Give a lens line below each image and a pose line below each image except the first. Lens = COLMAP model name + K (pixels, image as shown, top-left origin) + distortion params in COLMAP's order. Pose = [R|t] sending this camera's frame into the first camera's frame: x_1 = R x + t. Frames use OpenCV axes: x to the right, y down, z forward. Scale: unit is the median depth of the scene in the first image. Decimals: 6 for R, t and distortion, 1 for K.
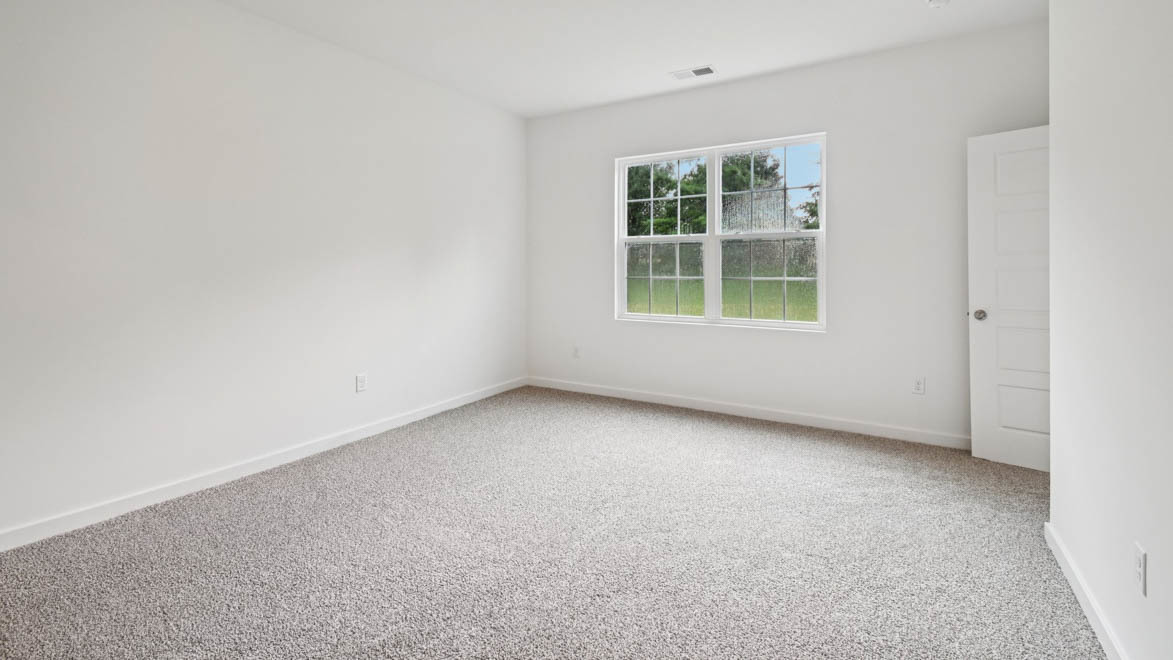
lens RADIAL K [[534.9, 0, 591.0], [0, 534.9, 275.3], [0, 0, 1]] dist [0.000174, -0.000381]
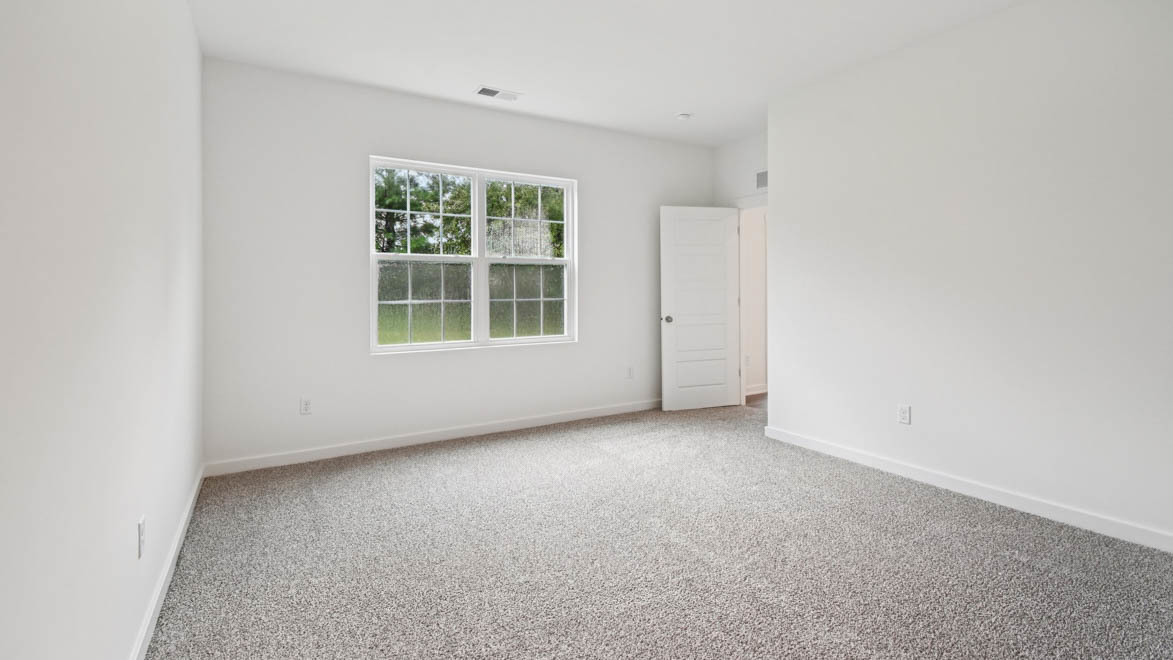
lens RADIAL K [[538.1, 0, 588.3], [0, 538.1, 301.3], [0, 0, 1]] dist [-0.000186, -0.000101]
pose [[0.430805, -0.020397, 0.902214, -0.604380], [0.017784, 0.999742, 0.014110, -0.004304], [-0.902270, 0.009967, 0.431057, 0.396310]]
